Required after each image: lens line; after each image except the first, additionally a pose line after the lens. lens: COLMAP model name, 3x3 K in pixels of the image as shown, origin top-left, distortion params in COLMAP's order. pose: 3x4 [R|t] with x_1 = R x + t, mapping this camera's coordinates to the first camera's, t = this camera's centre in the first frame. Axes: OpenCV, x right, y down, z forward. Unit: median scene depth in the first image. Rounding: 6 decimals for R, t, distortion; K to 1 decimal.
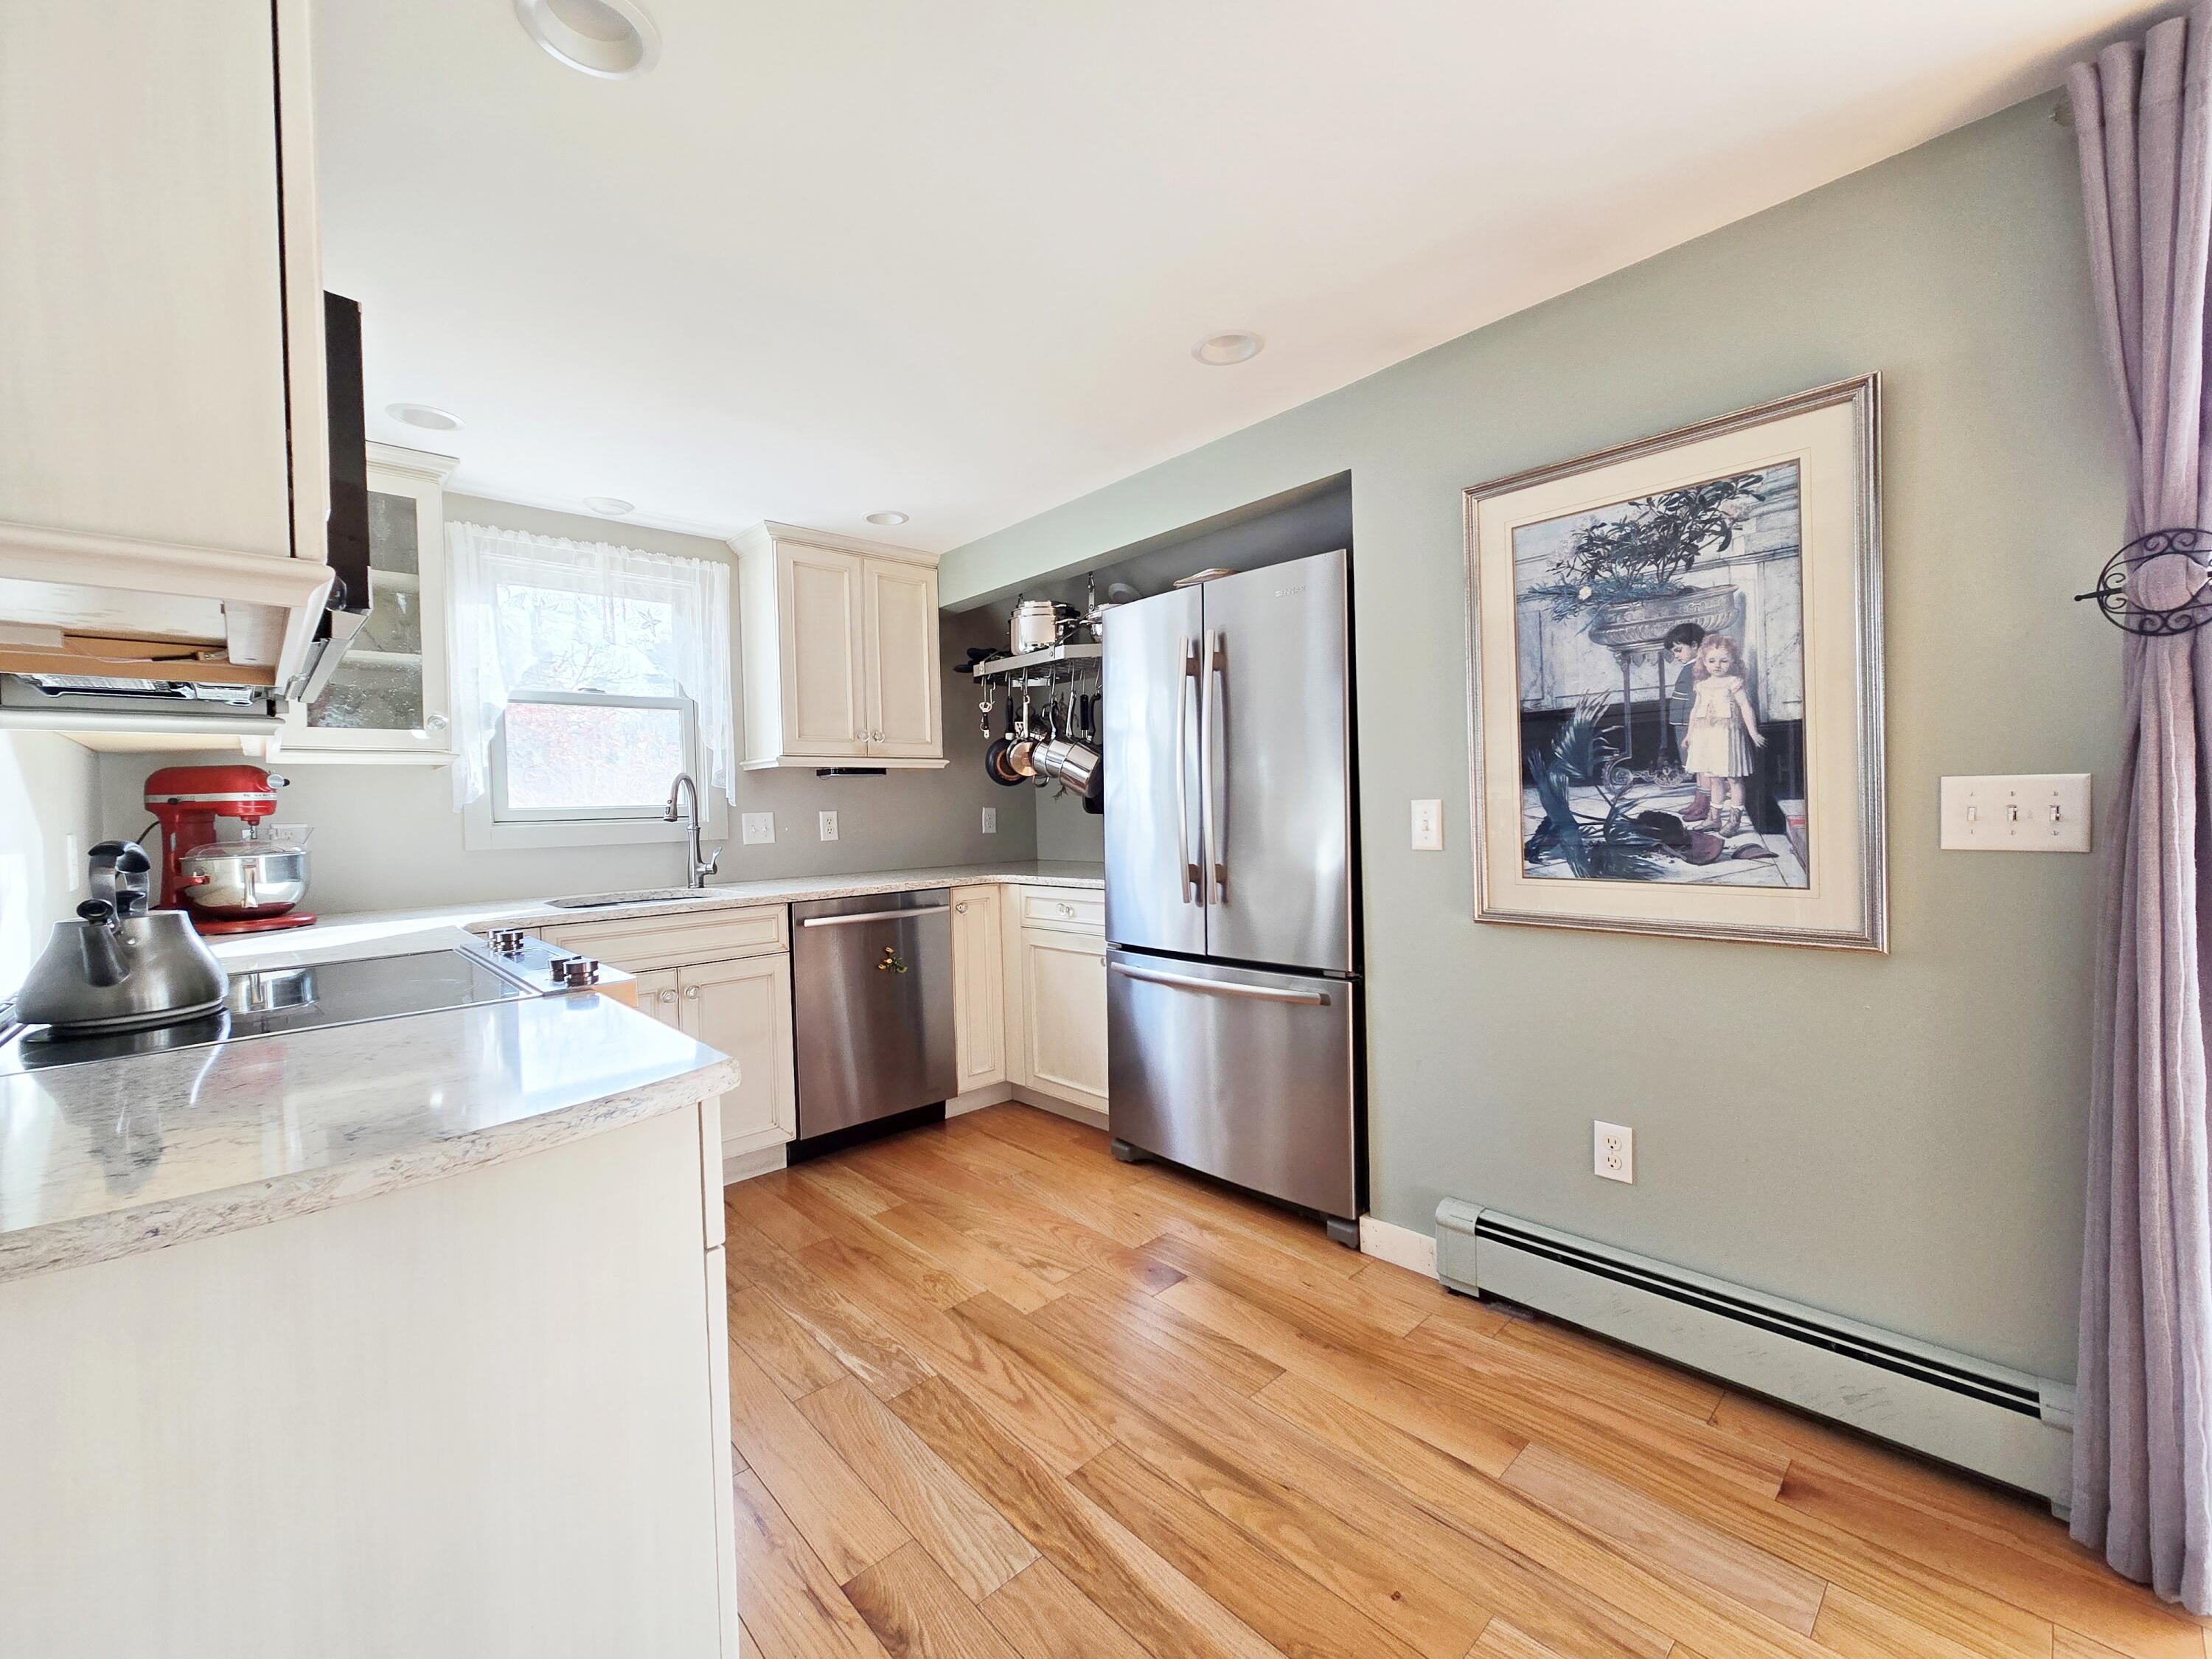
lens RADIAL K [[914.3, 0, 1103.6], [0, 914.3, 817.6], [0, 0, 1]] dist [-0.000250, -0.000542]
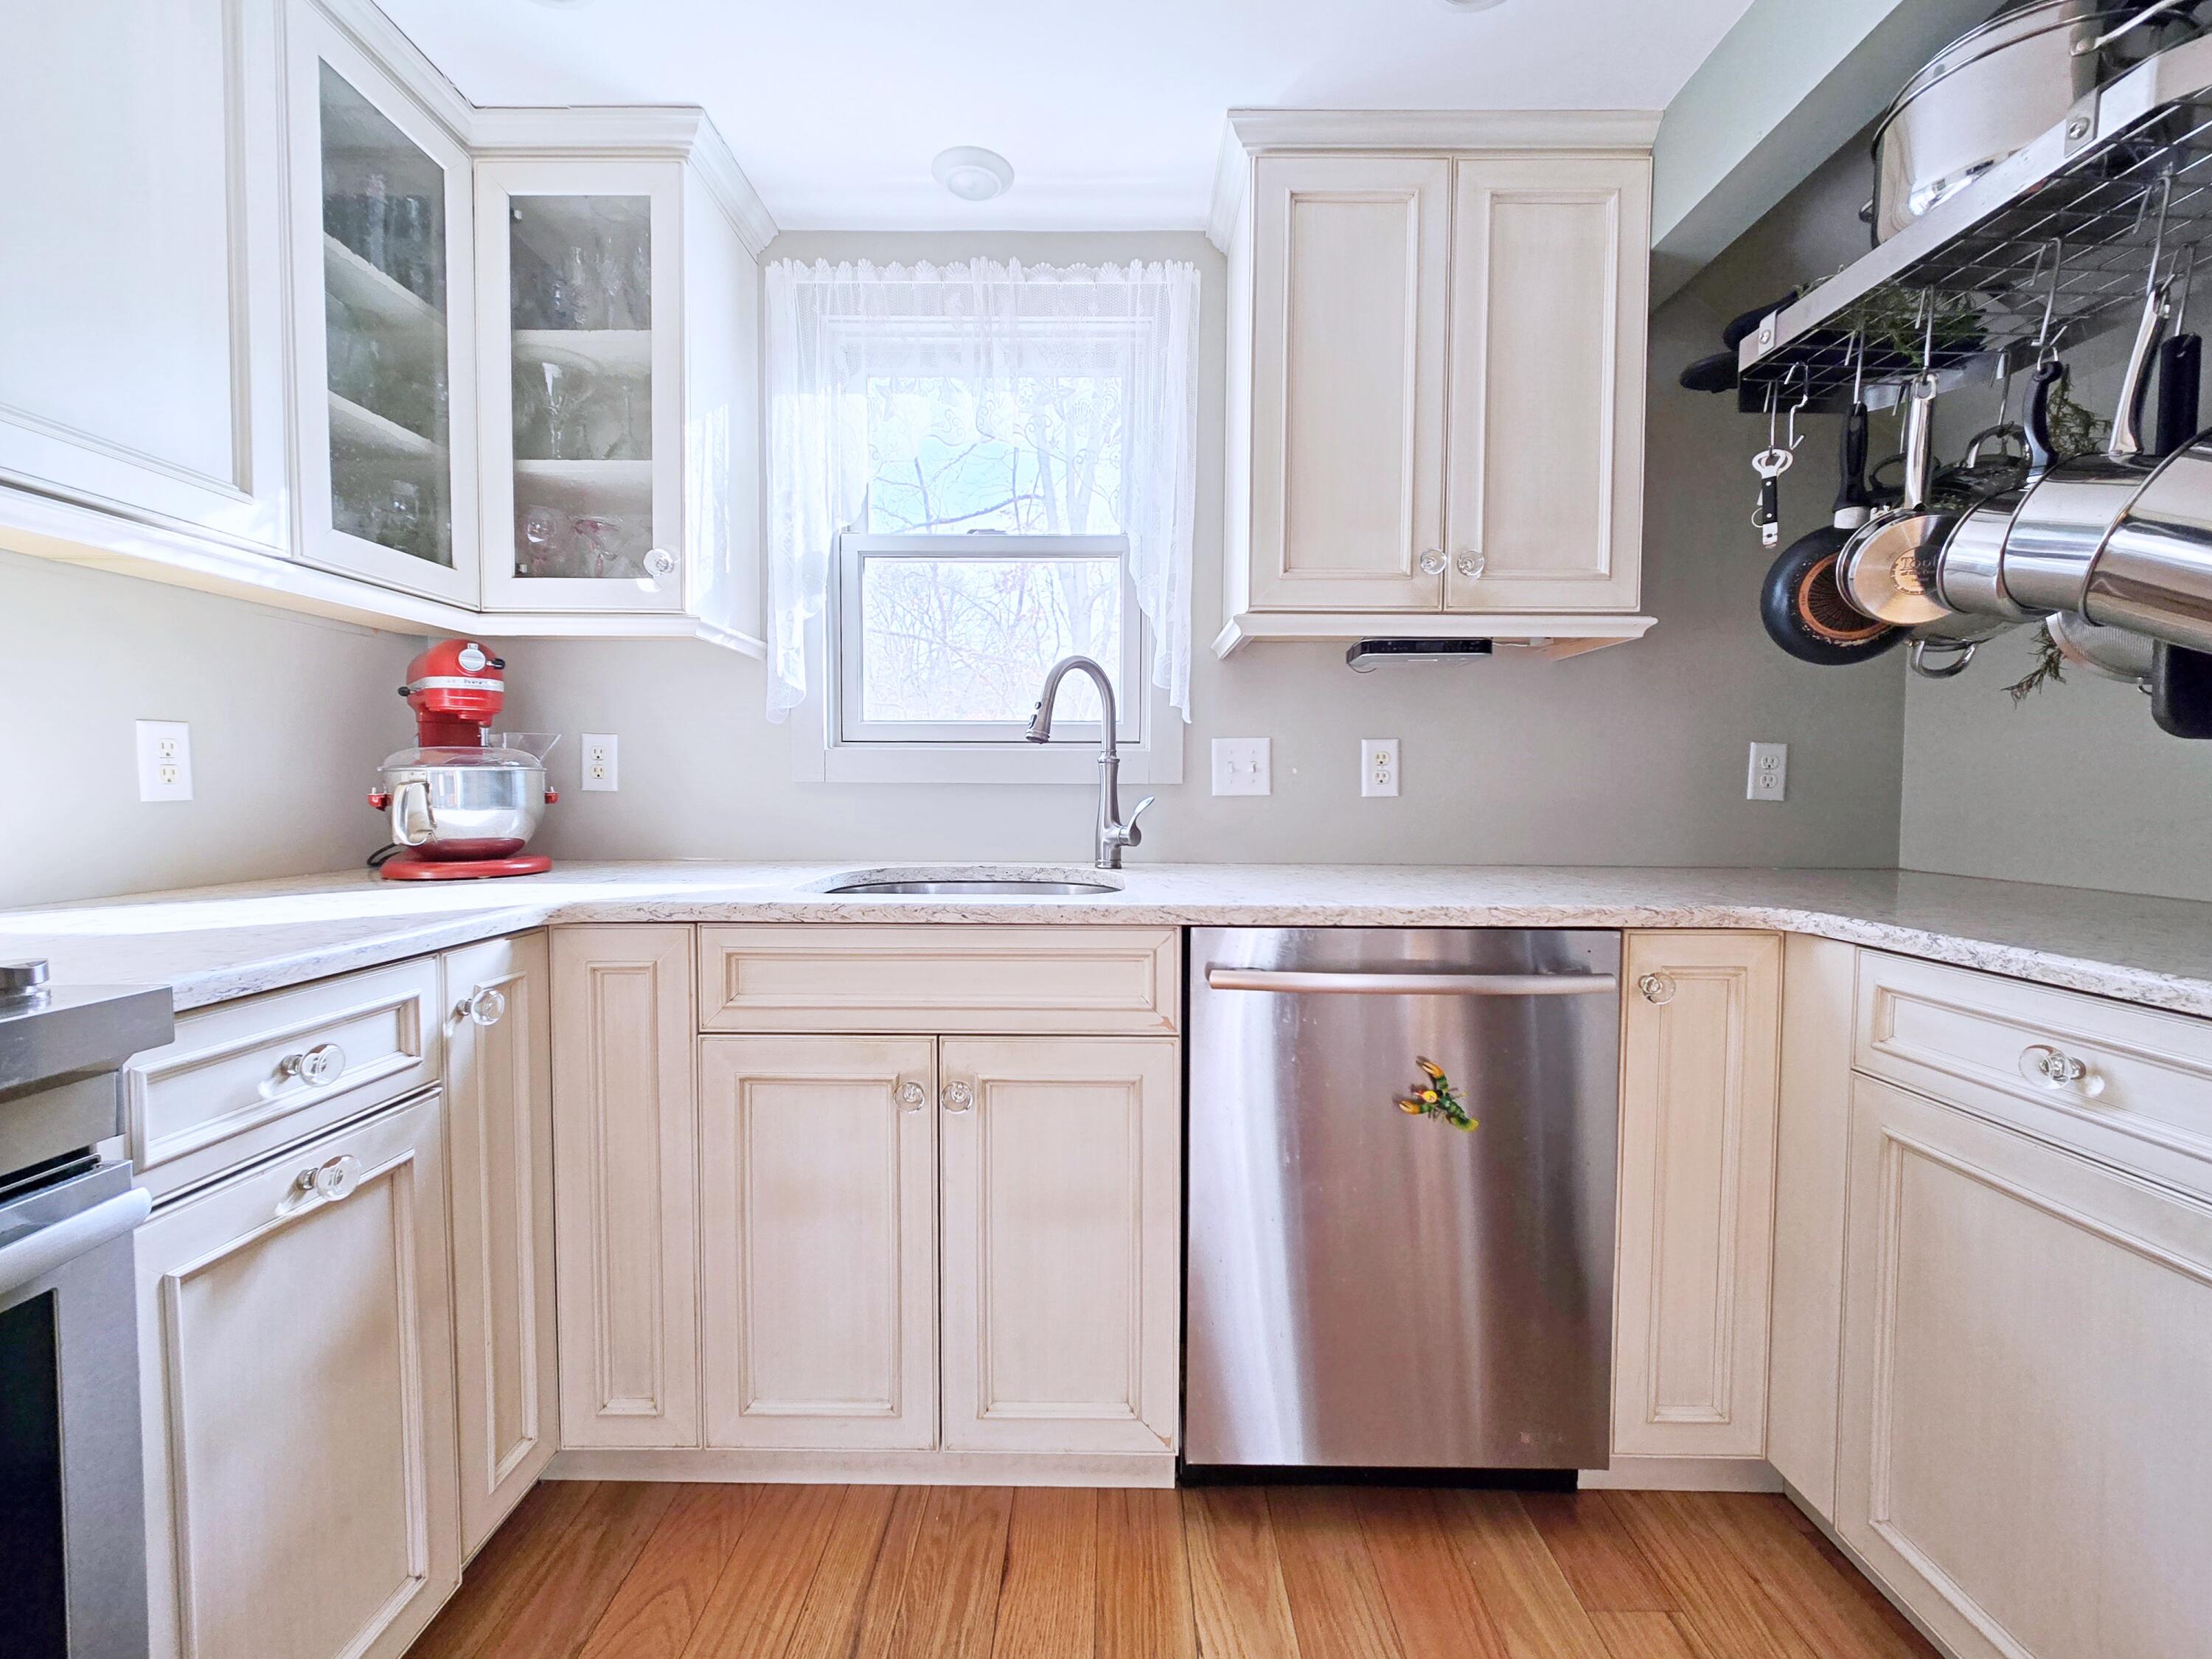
lens RADIAL K [[923.8, 0, 1100.3], [0, 923.8, 821.6], [0, 0, 1]] dist [0.000032, -0.000171]
pose [[0.728436, 0.060574, -0.682431, -0.070026], [-0.035100, 0.998075, 0.051126, 0.020925], [0.684214, -0.013289, 0.729160, 0.602498]]
